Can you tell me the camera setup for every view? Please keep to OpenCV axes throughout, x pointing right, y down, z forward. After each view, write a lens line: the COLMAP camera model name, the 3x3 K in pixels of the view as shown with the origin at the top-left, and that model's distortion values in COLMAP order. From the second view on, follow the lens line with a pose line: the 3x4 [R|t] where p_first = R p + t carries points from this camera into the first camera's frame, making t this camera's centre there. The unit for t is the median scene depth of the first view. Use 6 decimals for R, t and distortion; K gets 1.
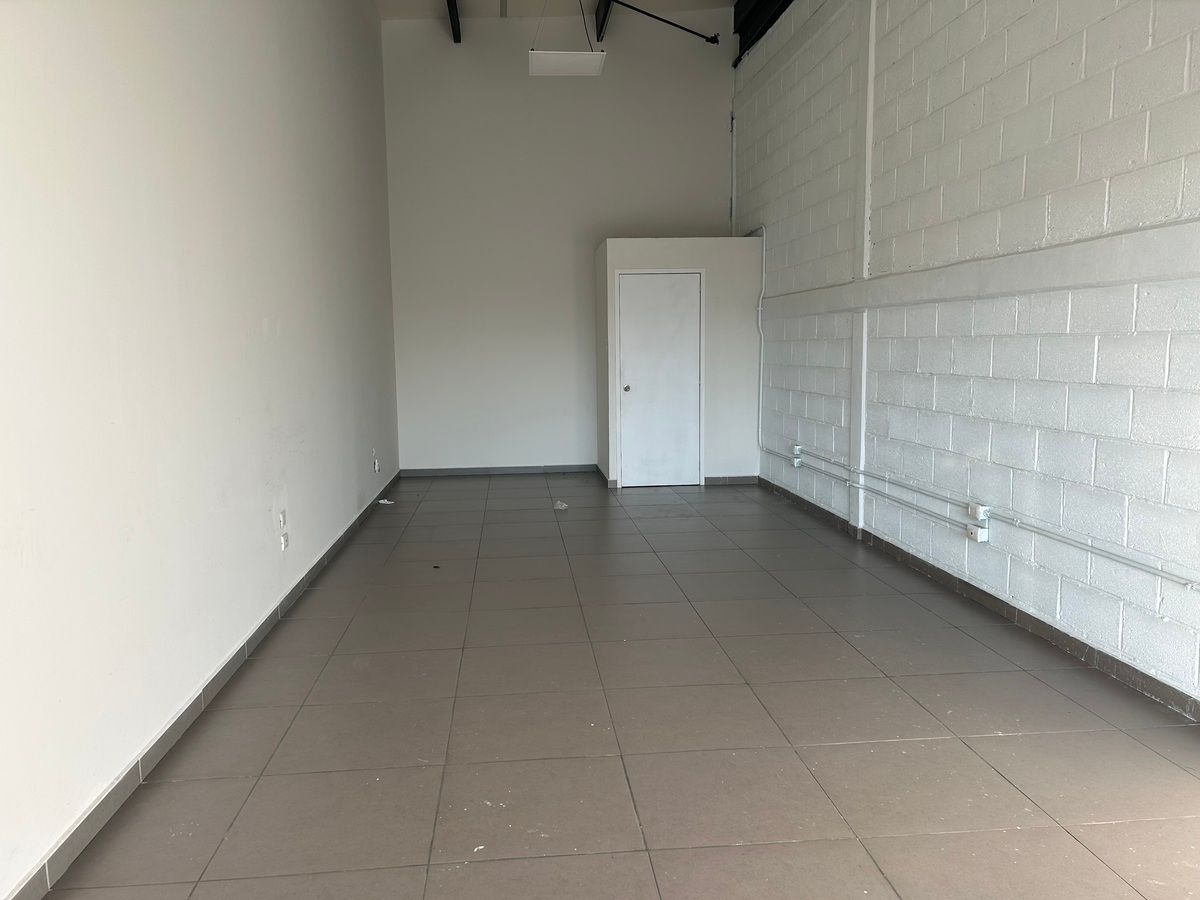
lens RADIAL K [[895.2, 0, 600.5], [0, 895.2, 445.2], [0, 0, 1]] dist [0.058280, -0.057410]
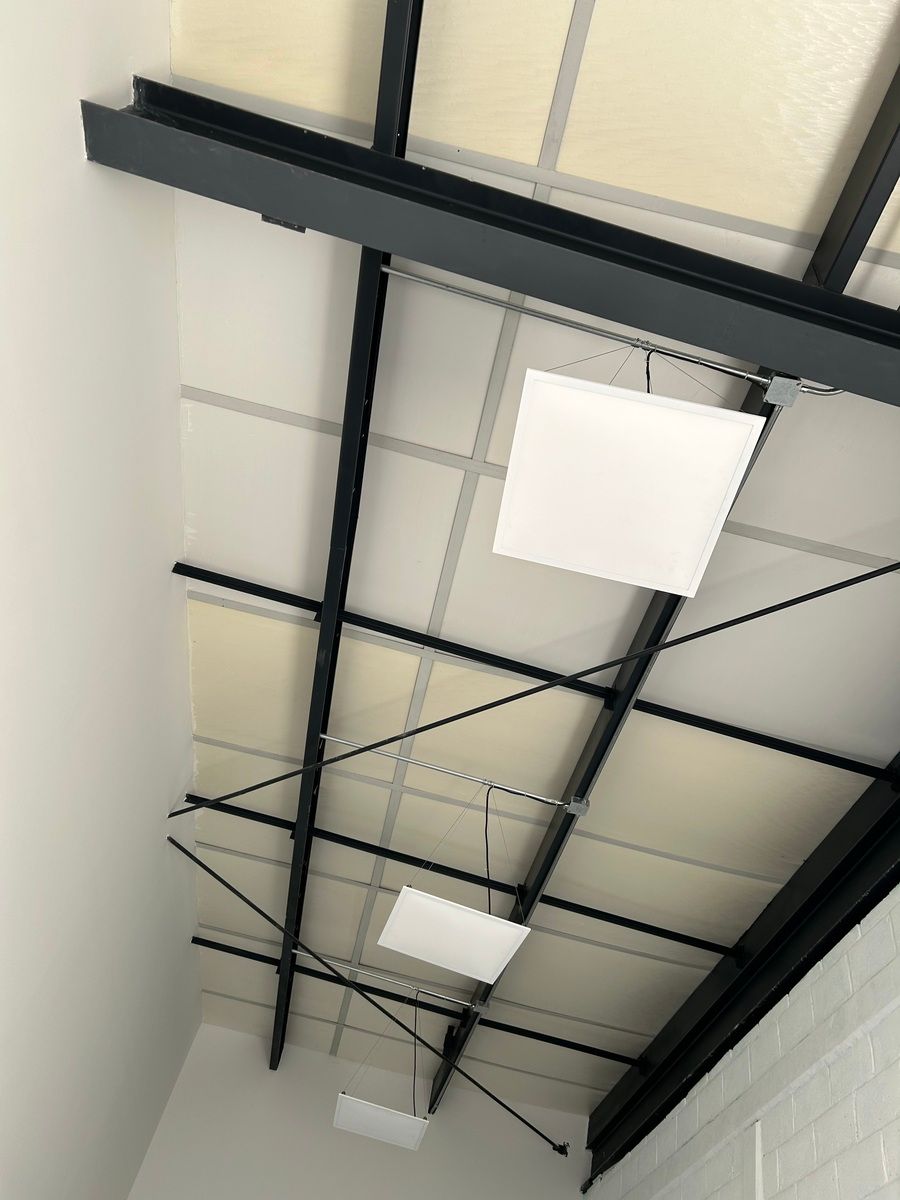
lens RADIAL K [[895.2, 0, 458.8], [0, 895.2, 596.7], [0, 0, 1]] dist [0.058280, -0.057410]
pose [[0.971593, 0.209716, -0.109667, 0.016600], [-0.210551, 0.554413, -0.805167, -0.032040], [-0.108056, 0.805385, 0.582819, 0.102816]]
